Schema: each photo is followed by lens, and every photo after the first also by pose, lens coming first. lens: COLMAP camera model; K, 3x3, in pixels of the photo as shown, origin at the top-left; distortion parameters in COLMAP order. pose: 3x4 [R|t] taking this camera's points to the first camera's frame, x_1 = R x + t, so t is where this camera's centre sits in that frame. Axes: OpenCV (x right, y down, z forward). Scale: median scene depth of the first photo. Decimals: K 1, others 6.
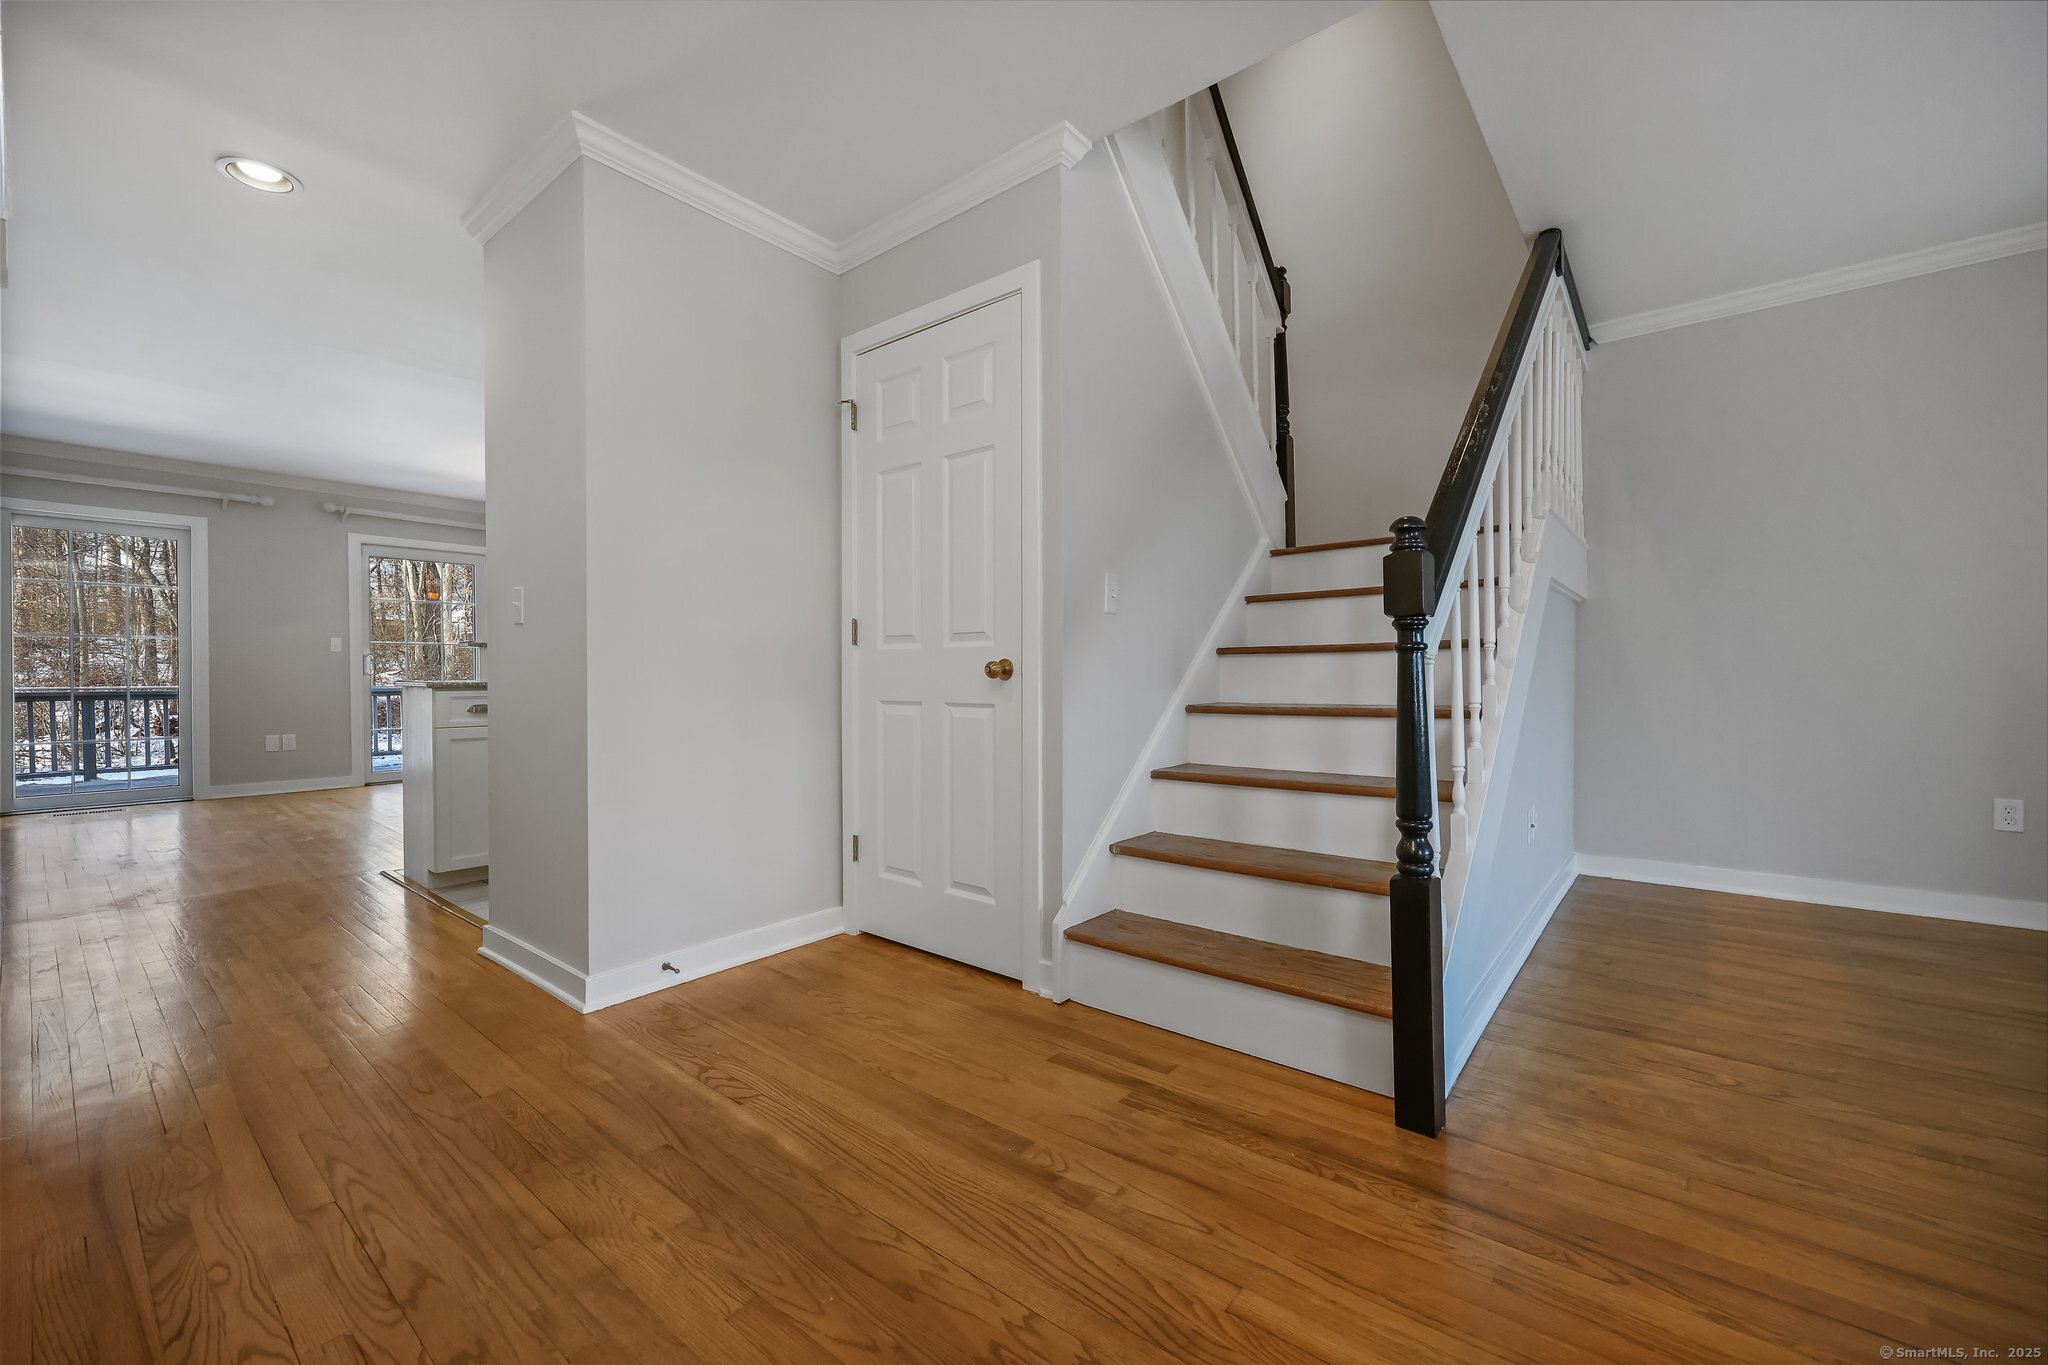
lens RADIAL K [[816.6, 0, 1051.1], [0, 816.6, 688.4], [0, 0, 1]] dist [0.000110, -0.000304]
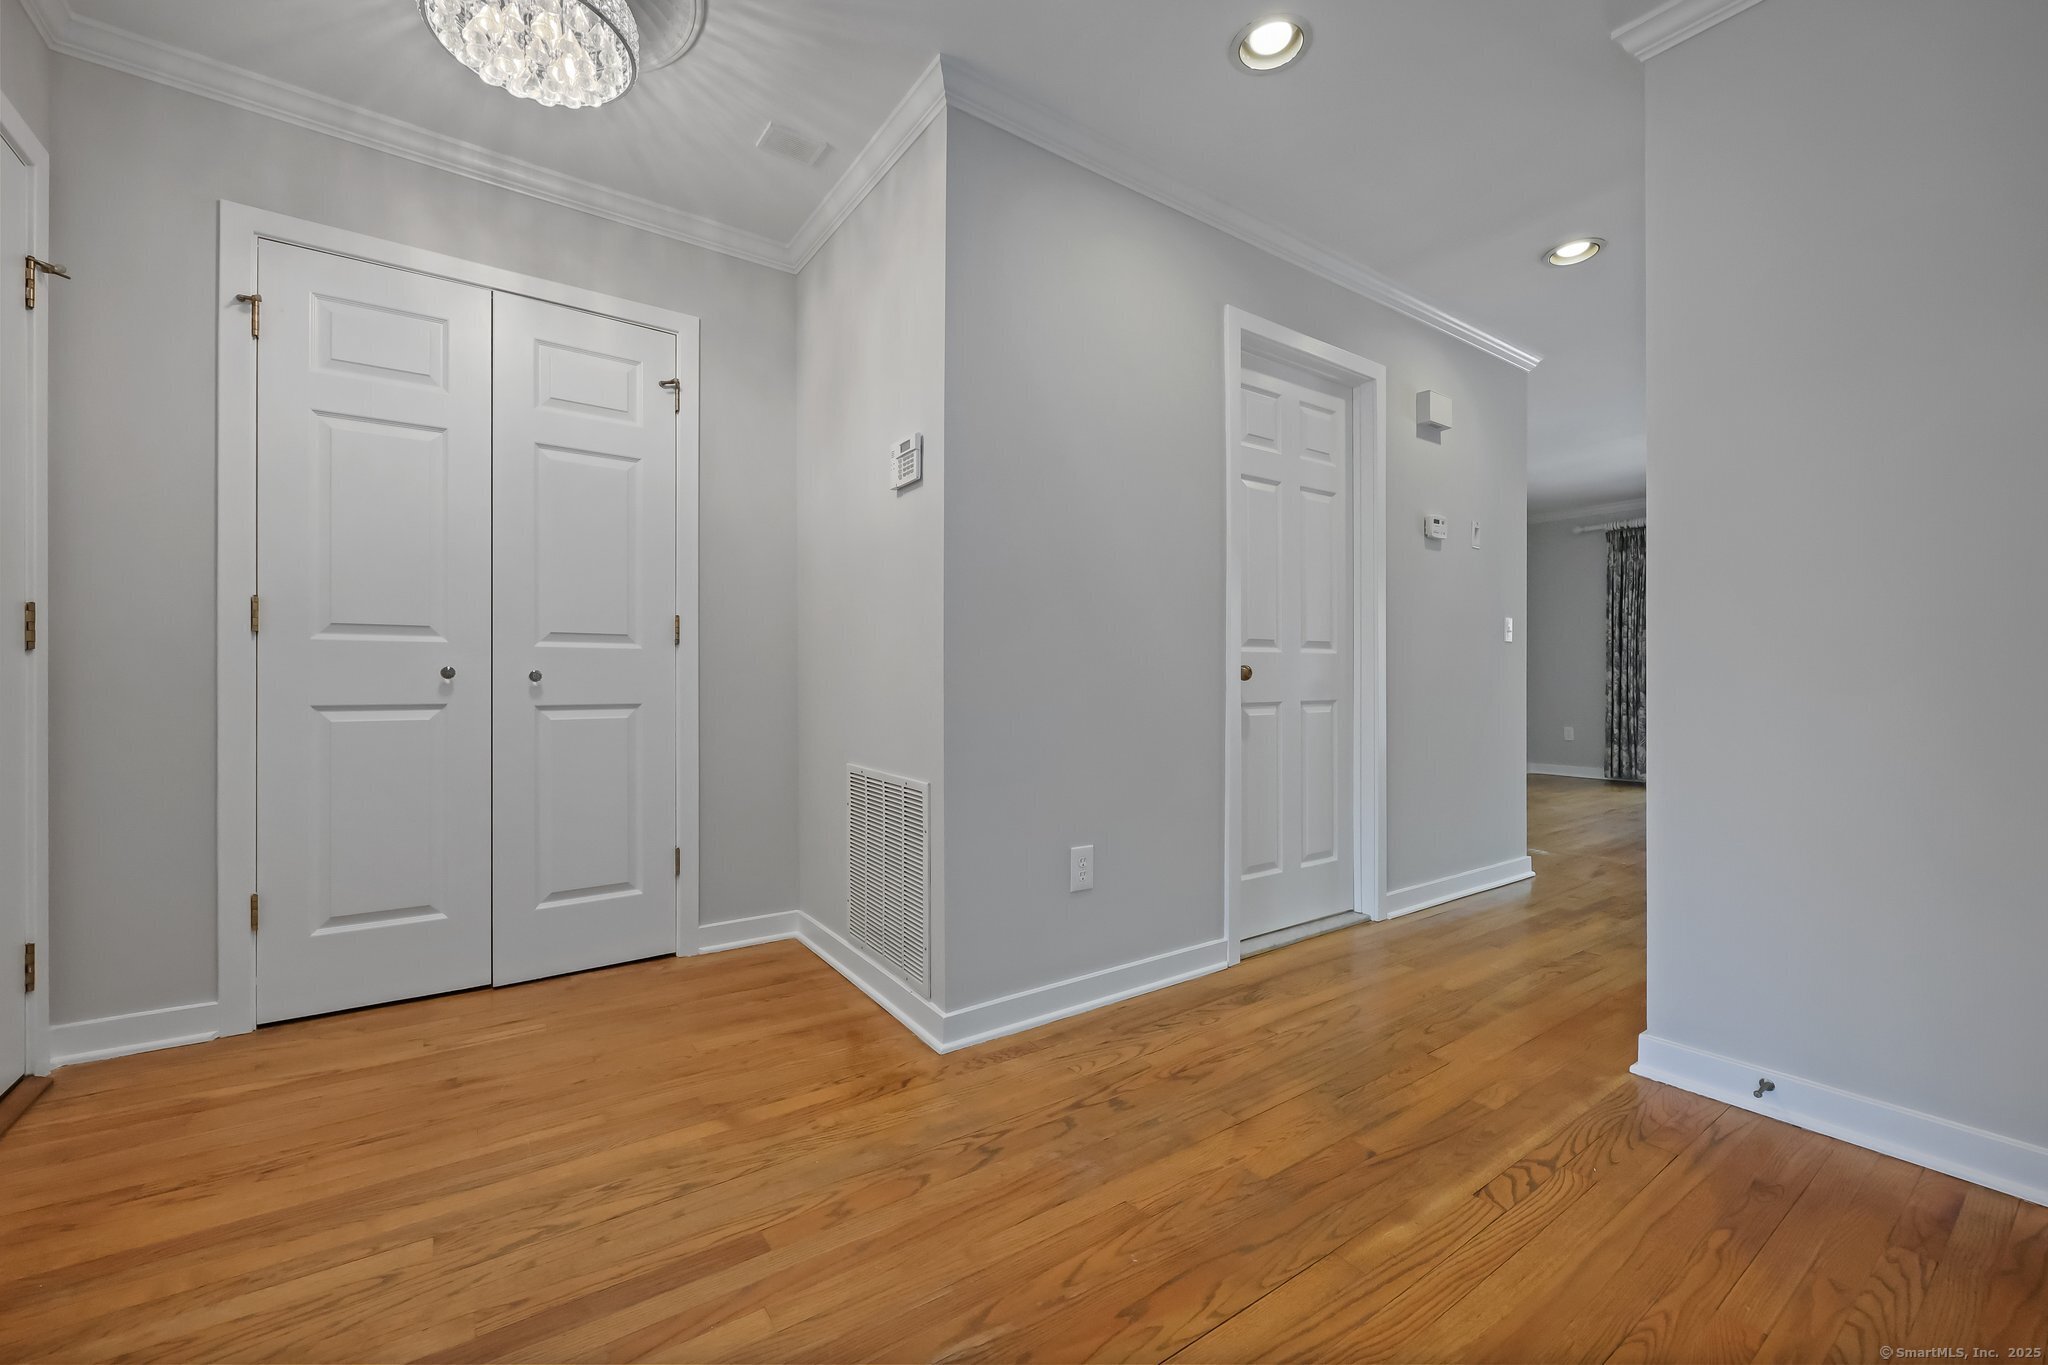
lens RADIAL K [[816.6, 0, 1001.5], [0, 816.6, 676.6], [0, 0, 1]] dist [0.000110, -0.000304]
pose [[-0.286054, 0.005906, -0.958195, 0.610060], [-0.020258, 0.999720, 0.012209, -0.016011], [0.957999, 0.022904, -0.285854, 0.860644]]
